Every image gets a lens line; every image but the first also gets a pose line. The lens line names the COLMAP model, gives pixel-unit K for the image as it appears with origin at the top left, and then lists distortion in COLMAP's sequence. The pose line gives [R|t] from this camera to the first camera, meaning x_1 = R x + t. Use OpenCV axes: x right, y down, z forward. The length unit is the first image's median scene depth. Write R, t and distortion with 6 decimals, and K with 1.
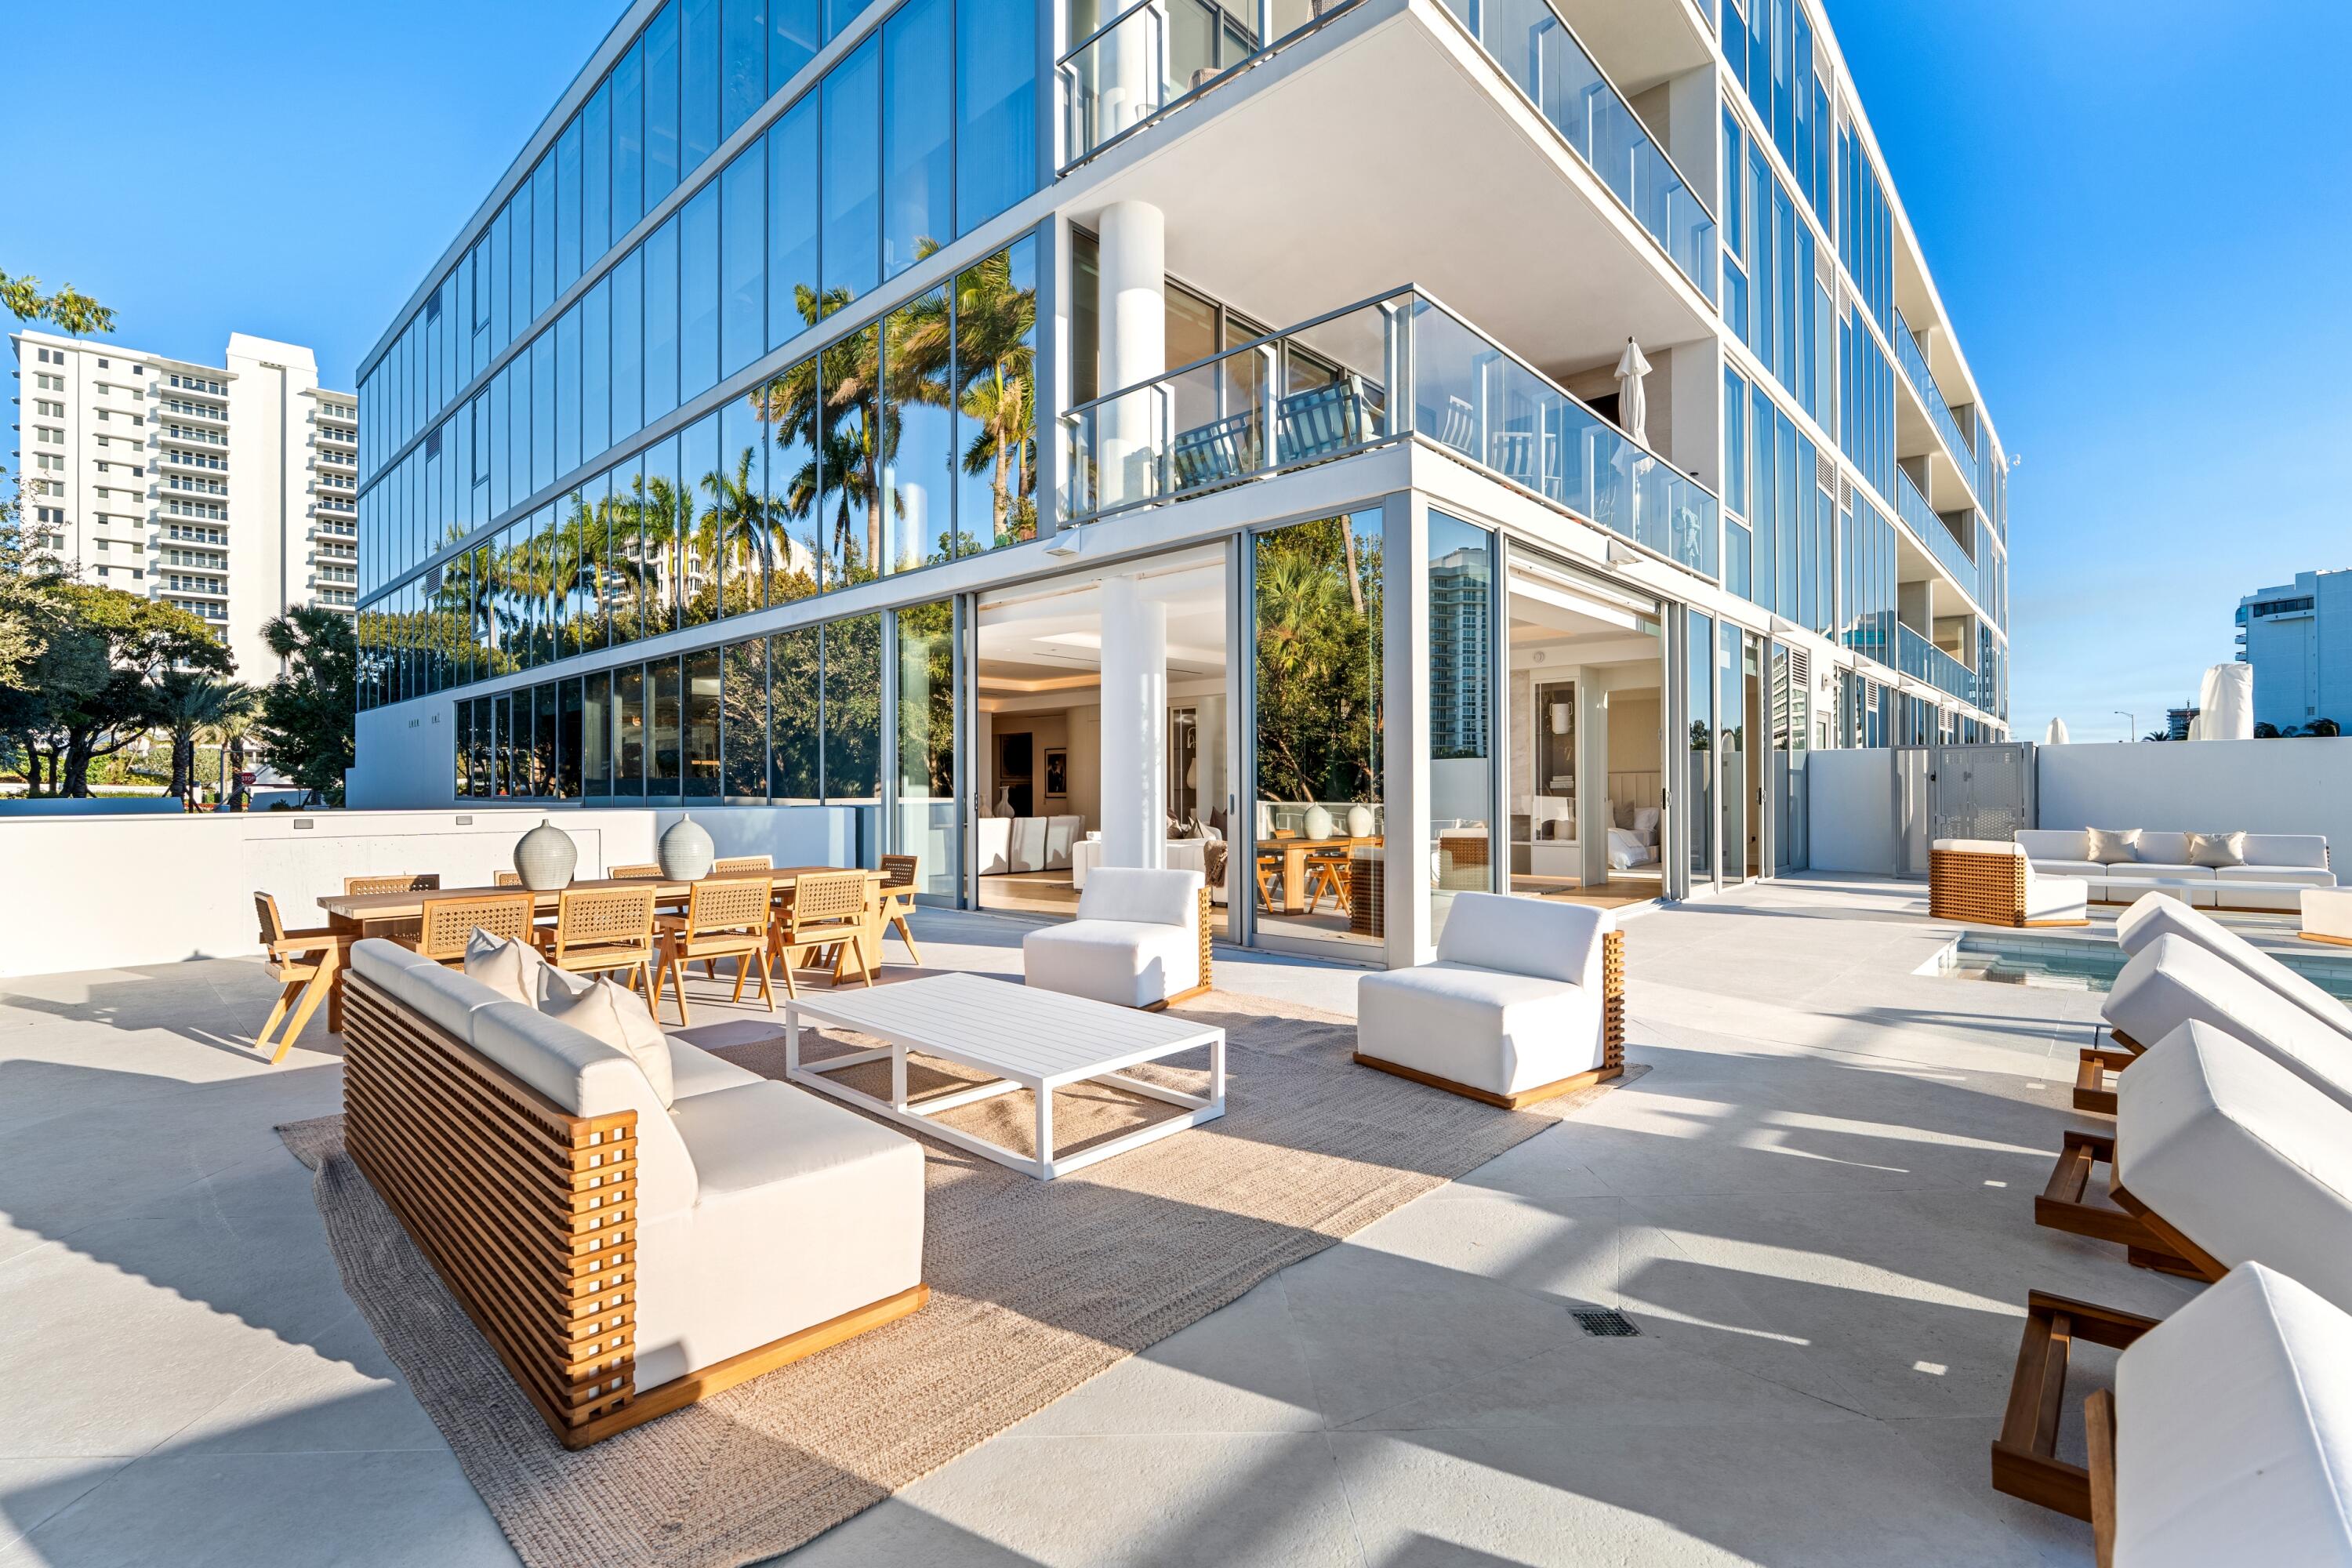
lens RADIAL K [[1056.3, 0, 1181.1], [0, 1056.3, 777.4], [0, 0, 1]] dist [-0.002121, 0.000492]
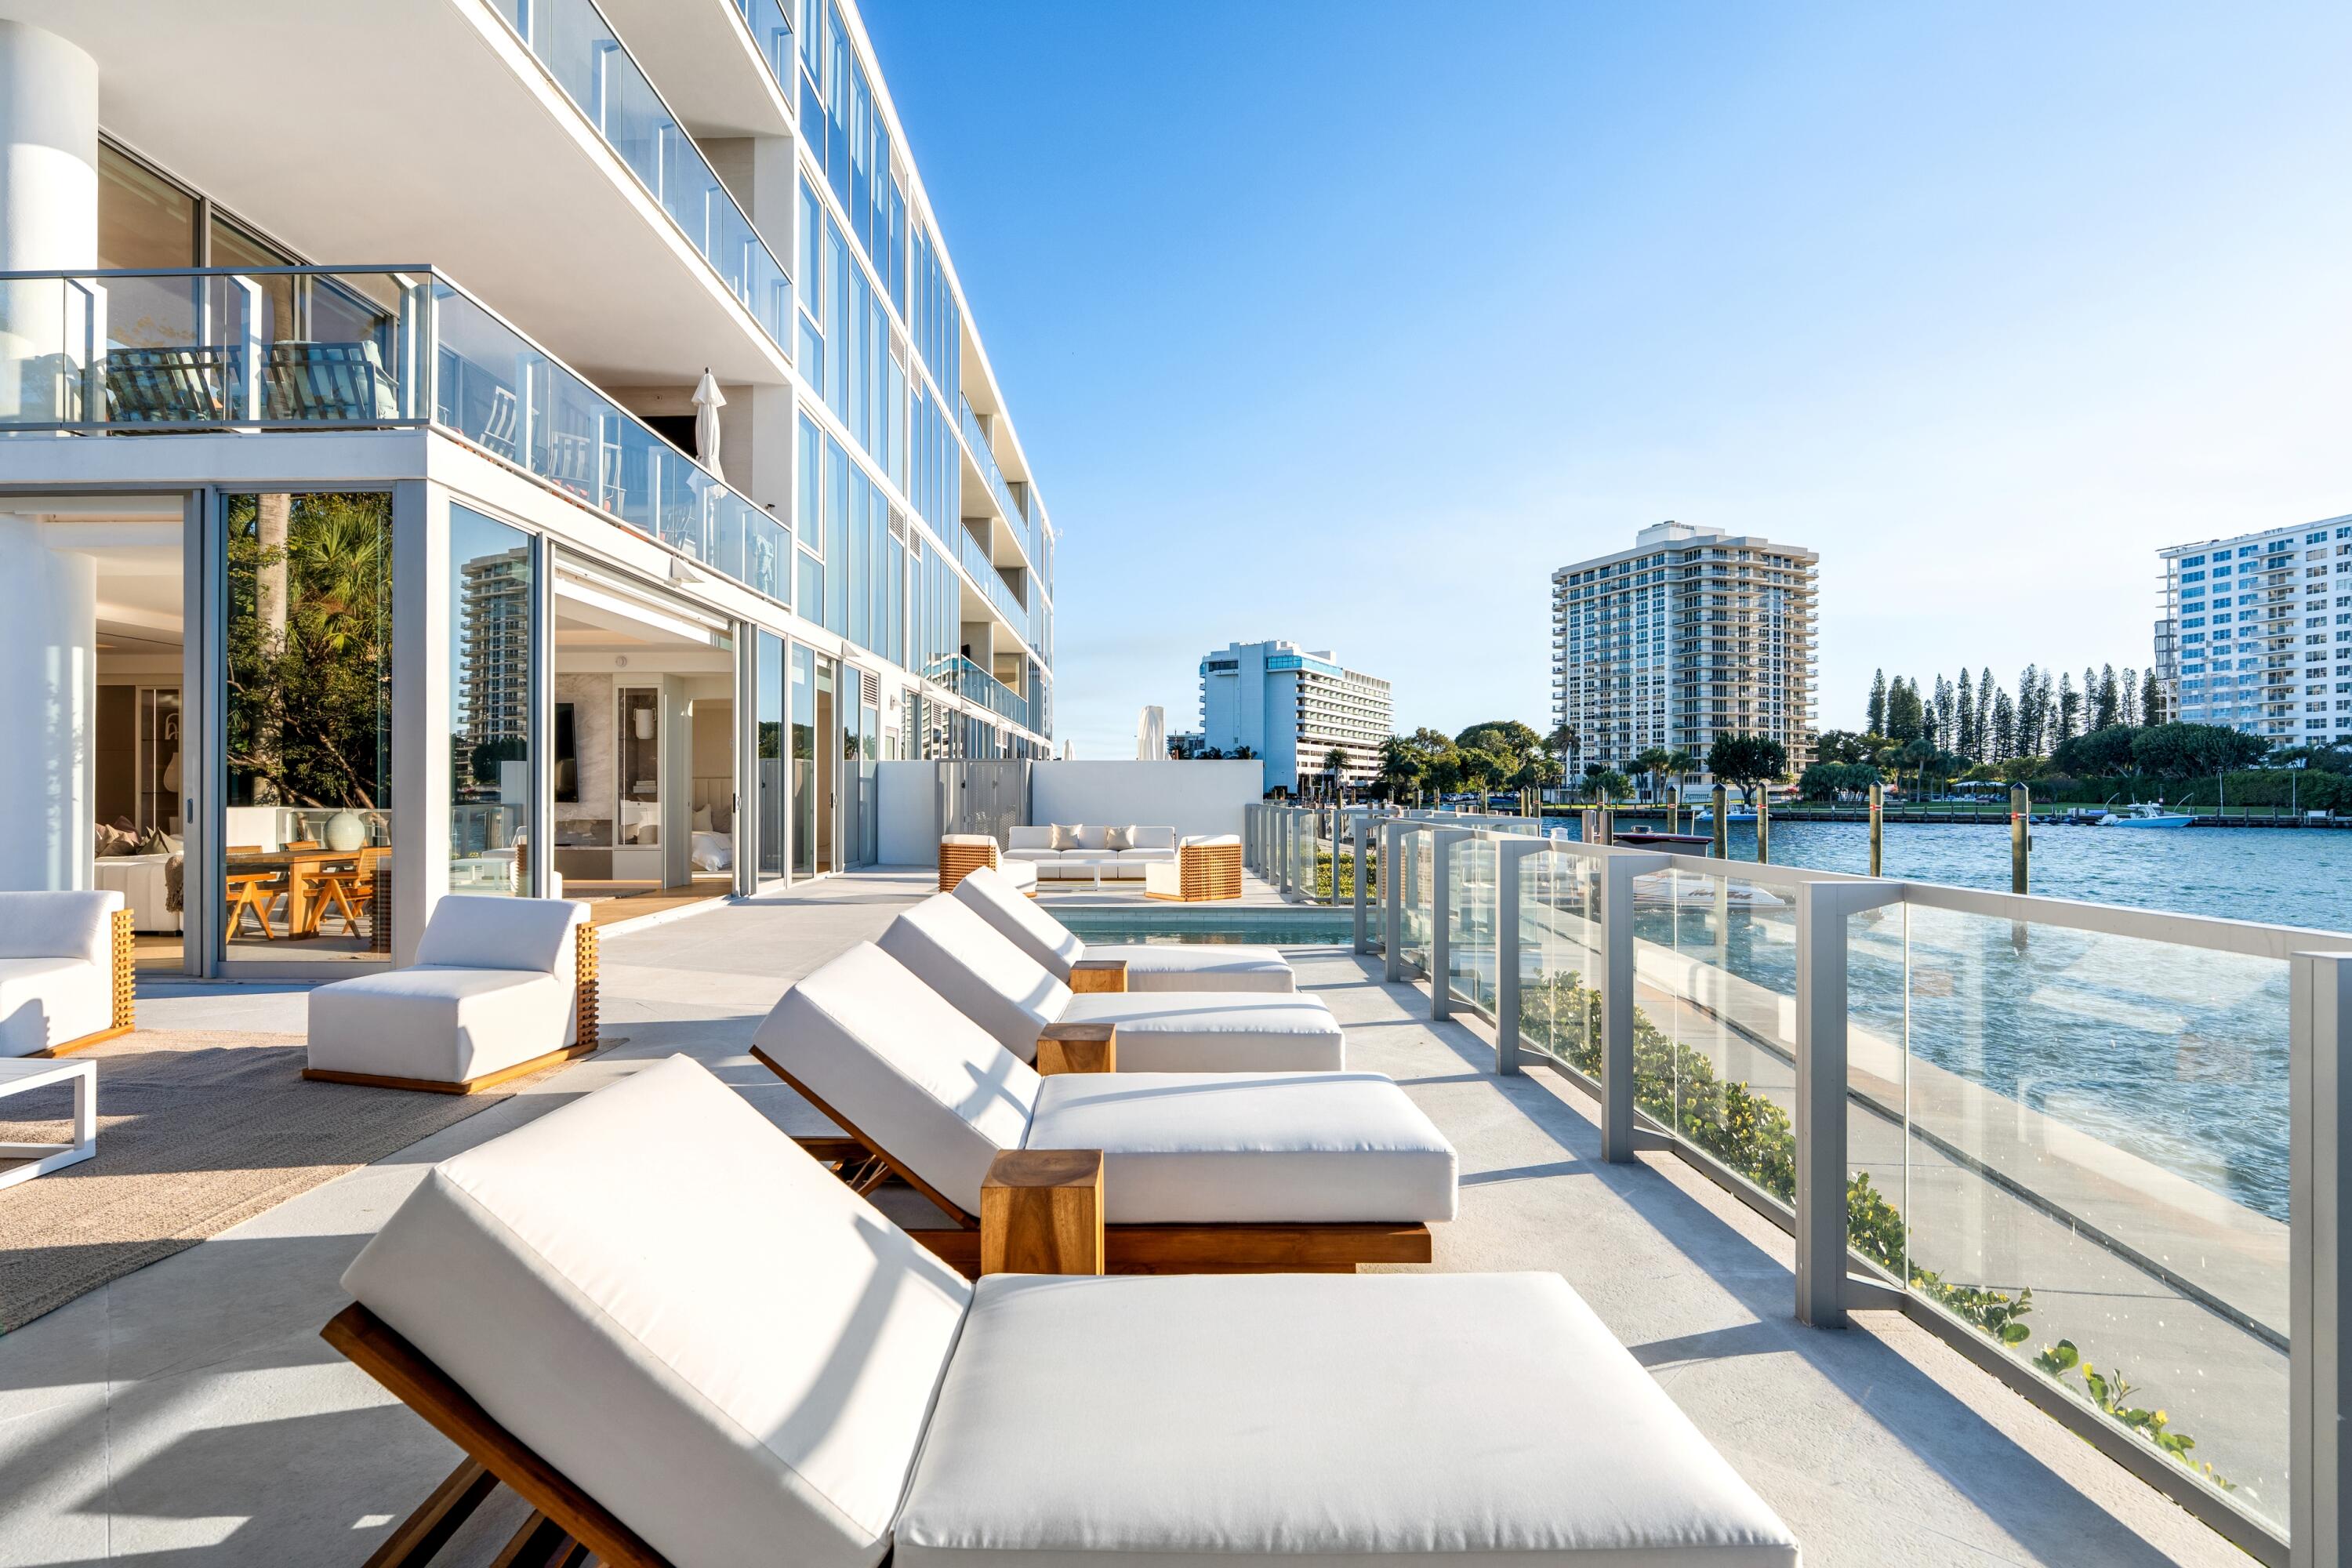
lens RADIAL K [[1081.0, 0, 1117.1], [0, 1081.0, 787.0], [0, 0, 1]] dist [-0.003718, 0.001119]
pose [[0.761883, 0.006855, 0.647678, 0.044683], [-0.010099, 0.999948, 0.001296, -0.001810], [-0.647636, -0.007529, 0.761913, -0.107829]]
